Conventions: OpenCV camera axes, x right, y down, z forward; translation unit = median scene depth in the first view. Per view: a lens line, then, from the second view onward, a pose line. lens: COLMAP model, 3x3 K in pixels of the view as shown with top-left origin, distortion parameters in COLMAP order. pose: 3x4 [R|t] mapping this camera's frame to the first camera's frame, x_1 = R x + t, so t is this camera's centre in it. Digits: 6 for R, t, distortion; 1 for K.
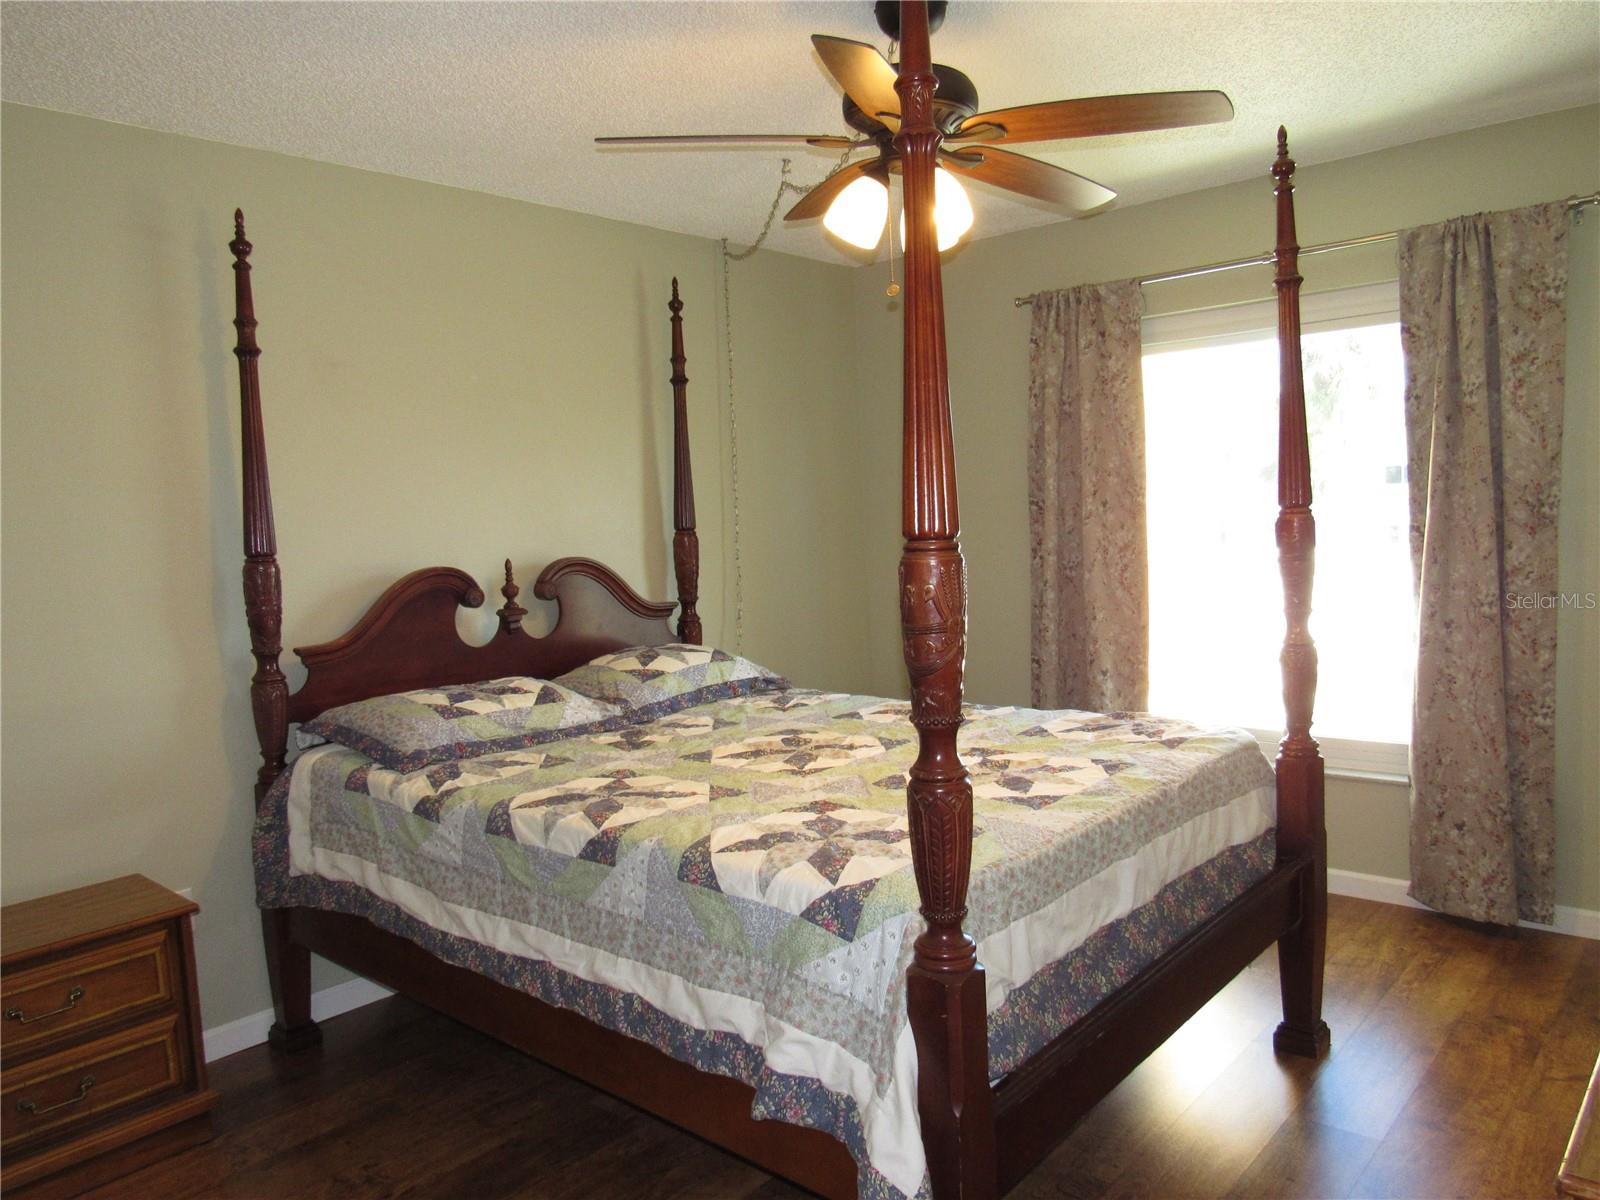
lens RADIAL K [[1131.1, 0, 804.4], [0, 1131.1, 597.0], [0, 0, 1]] dist [-0.031045, 0.005772]
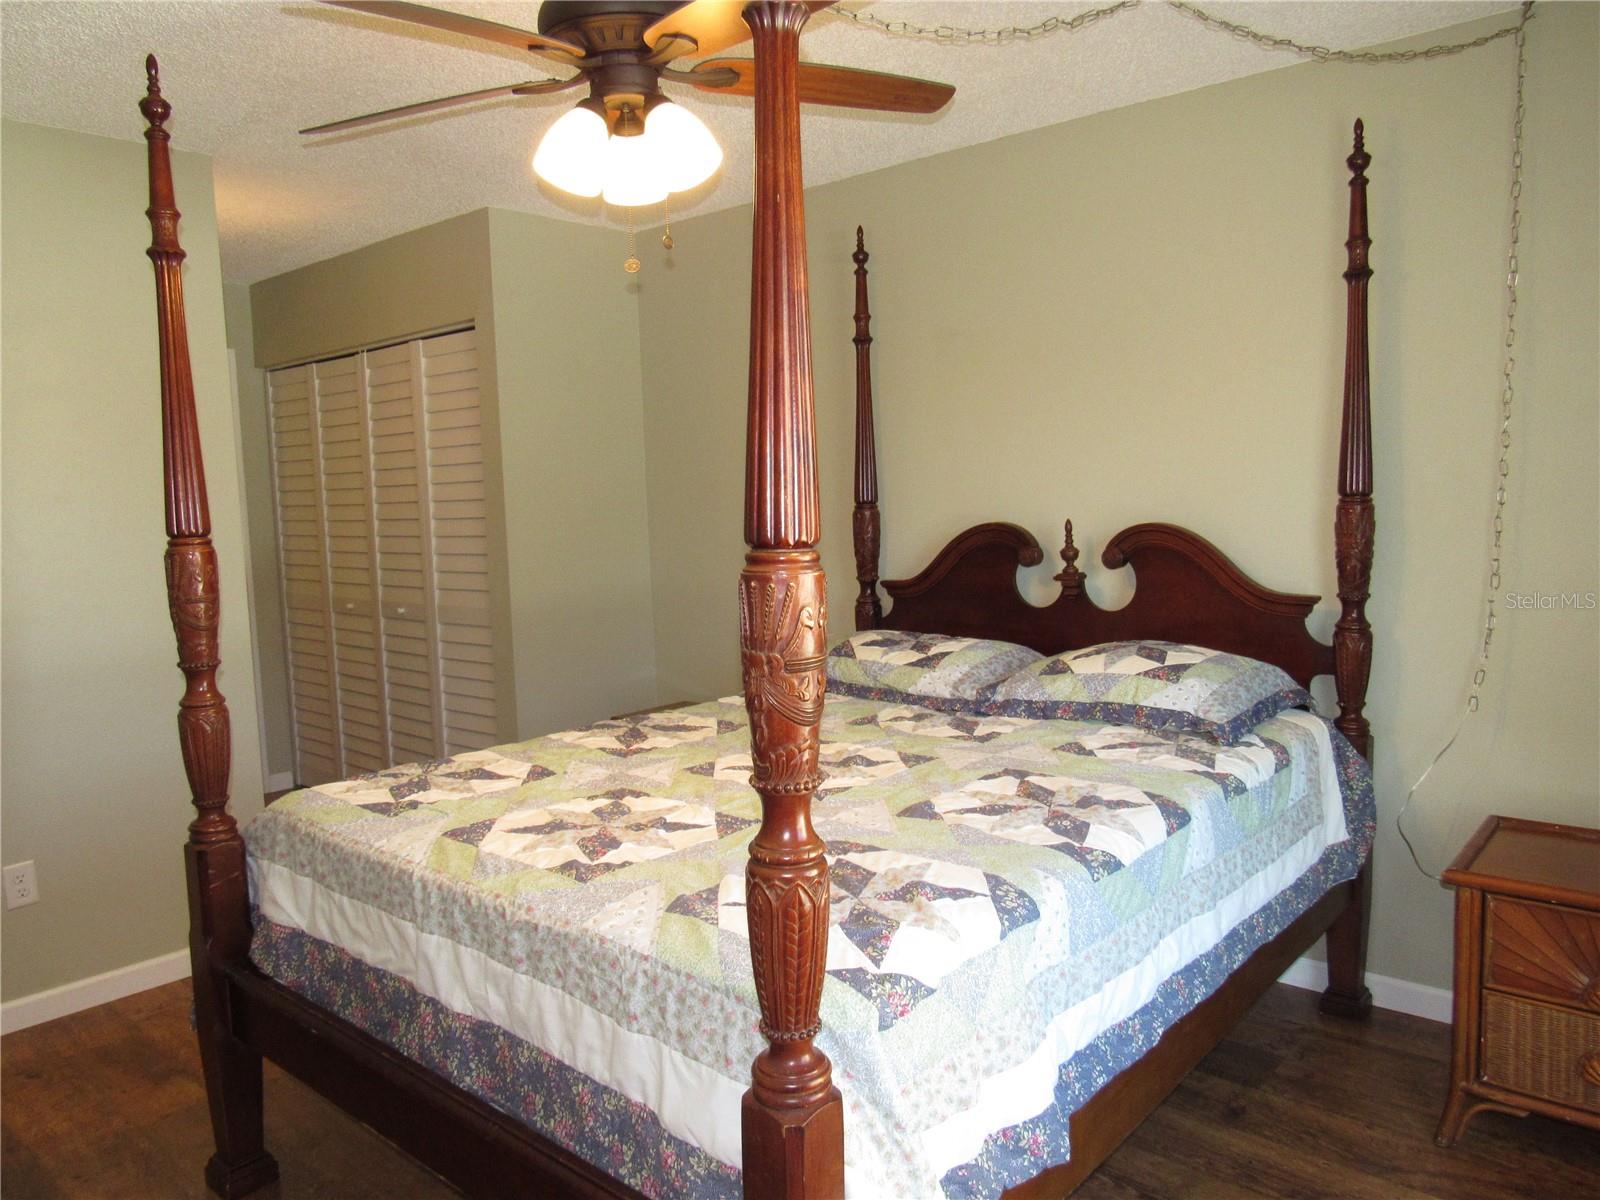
lens RADIAL K [[1146.2, 0, 800.5], [0, 1146.2, 589.2], [0, 0, 1]] dist [-0.016616, 0.000013]
pose [[0.014230, 0.133141, -0.990995, 0.692485], [-0.046192, 0.990125, 0.132360, -0.094117], [0.998831, 0.043892, 0.020240, 0.785326]]
